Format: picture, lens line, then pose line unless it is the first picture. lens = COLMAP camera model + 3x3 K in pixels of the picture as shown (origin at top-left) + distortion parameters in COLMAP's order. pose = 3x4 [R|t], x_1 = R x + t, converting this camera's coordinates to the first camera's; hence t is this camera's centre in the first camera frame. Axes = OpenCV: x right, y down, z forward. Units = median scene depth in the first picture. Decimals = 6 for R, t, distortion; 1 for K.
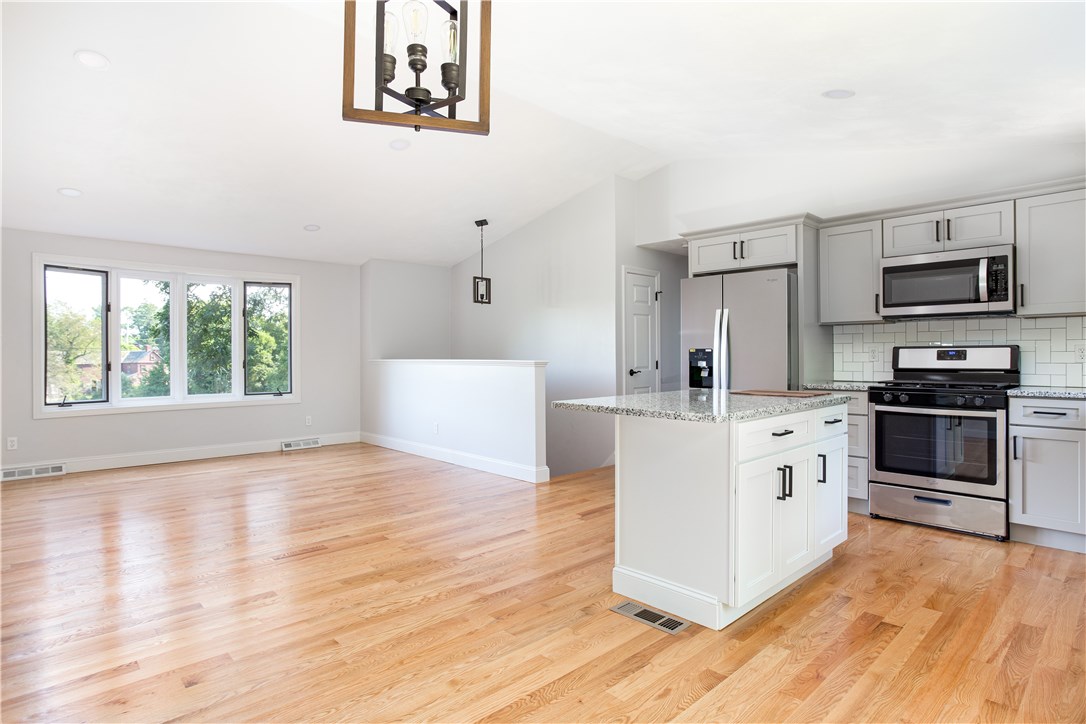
lens RADIAL K [[590.8, 0, 533.5], [0, 590.8, 354.8], [0, 0, 1]] dist [-0.018824, 0.011885]
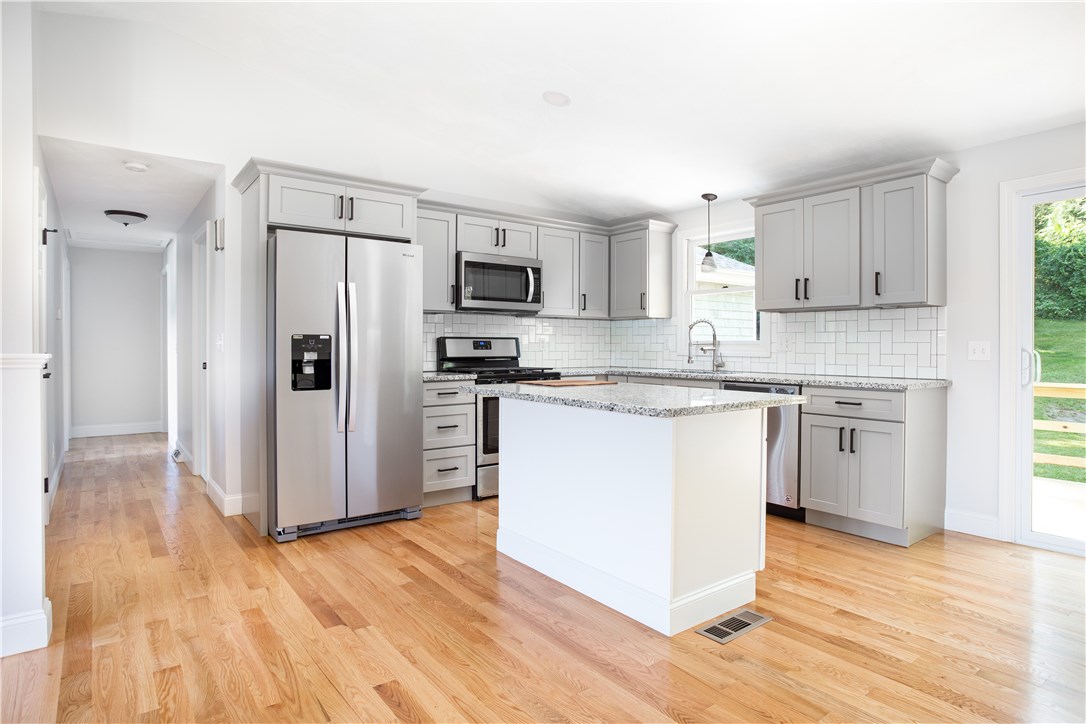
lens RADIAL K [[610.3, 0, 553.6], [0, 610.3, 357.5], [0, 0, 1]] dist [-0.058825, 0.029840]
pose [[0.083548, -0.011383, 0.996439, -0.349834], [0.000608, 0.999935, 0.011372, 0.008089], [-0.996504, -0.000344, 0.083550, 0.557423]]
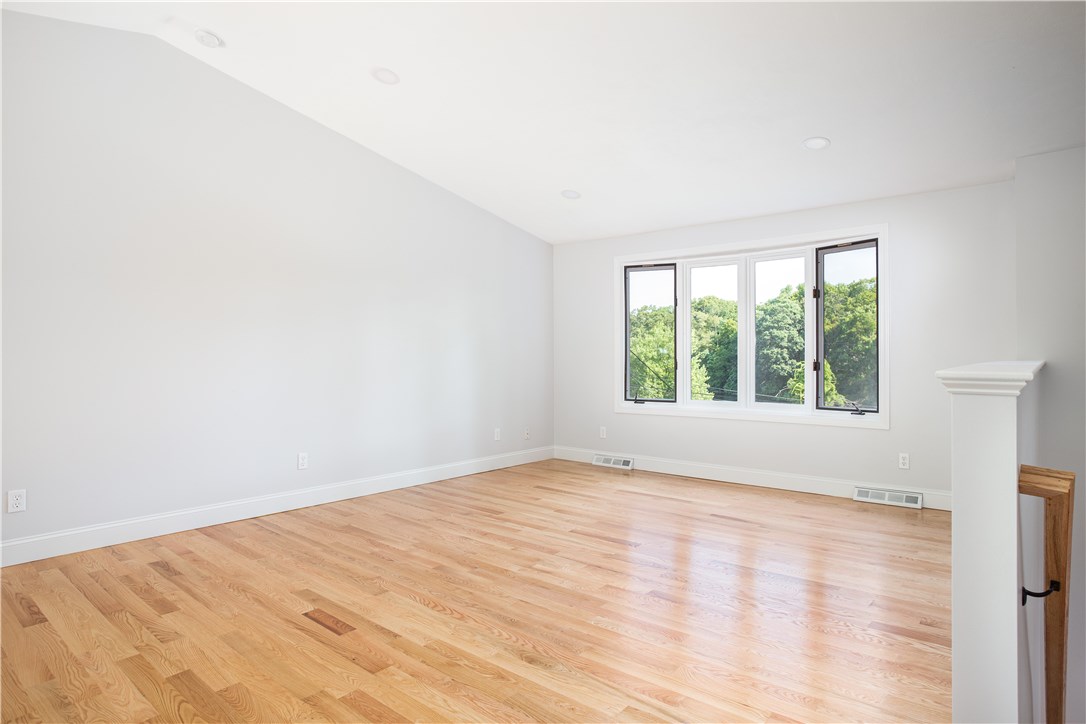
lens RADIAL K [[610.3, 0, 541.4], [0, 610.3, 355.2], [0, 0, 1]] dist [-0.058825, 0.029840]
pose [[0.119227, 0.002715, -0.992863, 0.232462], [0.003903, 0.999987, 0.003203, 0.000720], [0.992859, -0.004257, 0.119215, 0.720107]]
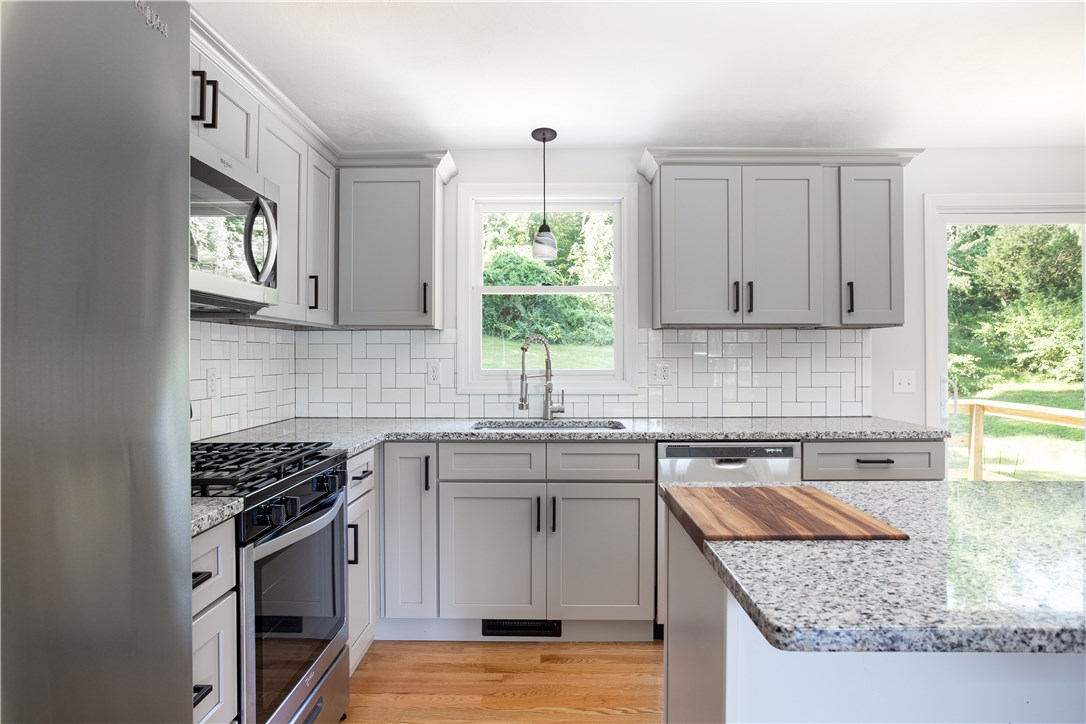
lens RADIAL K [[657.3, 0, 545.2], [0, 657.3, 357.1], [0, 0, 1]] dist [-0.035977, -0.000539]
pose [[-0.722869, 0.009327, 0.690922, 0.139721], [0.010422, 0.999942, -0.002595, -0.015820], [-0.690907, 0.005325, -0.722924, 0.822026]]
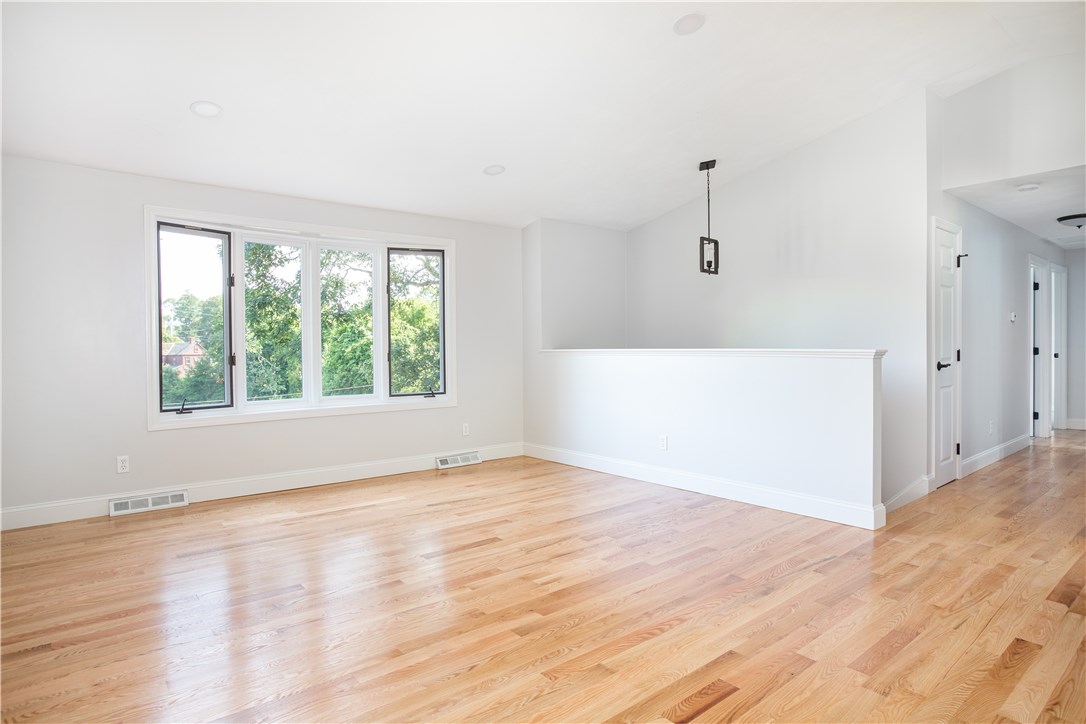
lens RADIAL K [[610.3, 0, 534.2], [0, 610.3, 355.9], [0, 0, 1]] dist [-0.058825, 0.029840]
pose [[0.998465, -0.002465, -0.055339, -0.318663], [0.003422, 0.999846, 0.017214, 0.003536], [0.055288, -0.017377, 0.998319, 0.271526]]
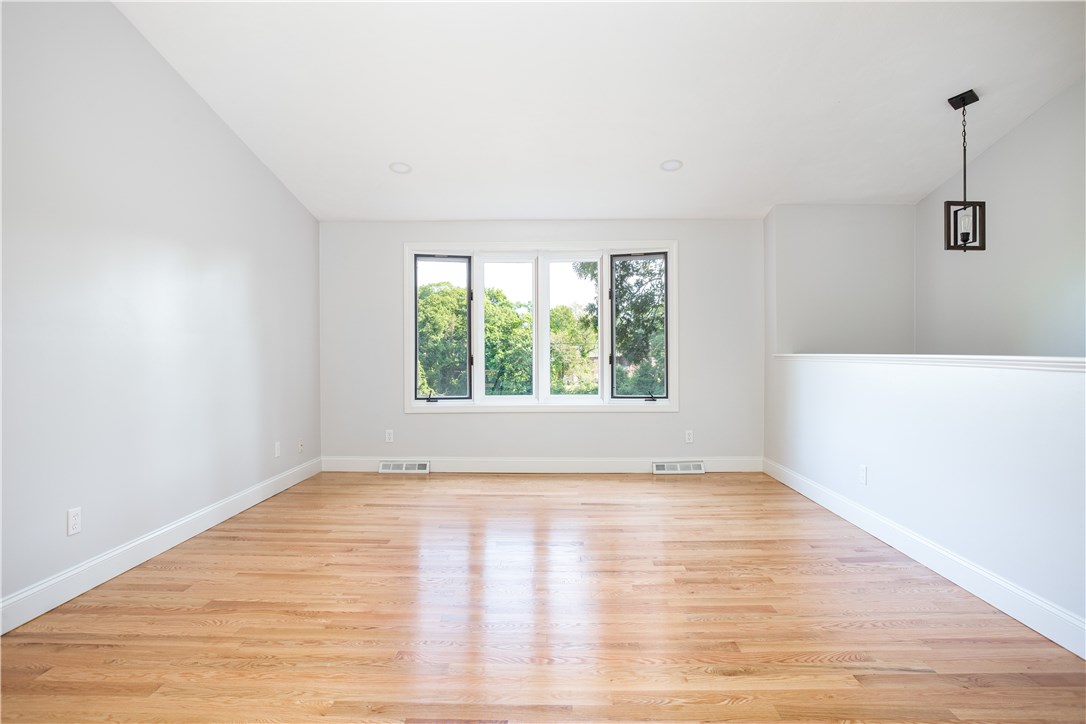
lens RADIAL K [[610.3, 0, 538.0], [0, 610.3, 354.9], [0, 0, 1]] dist [-0.058825, 0.029840]
pose [[0.721915, 0.005619, -0.691959, 0.009352], [0.001092, 0.999957, 0.009259, 0.003142], [0.691981, -0.007440, 0.721878, 0.413288]]
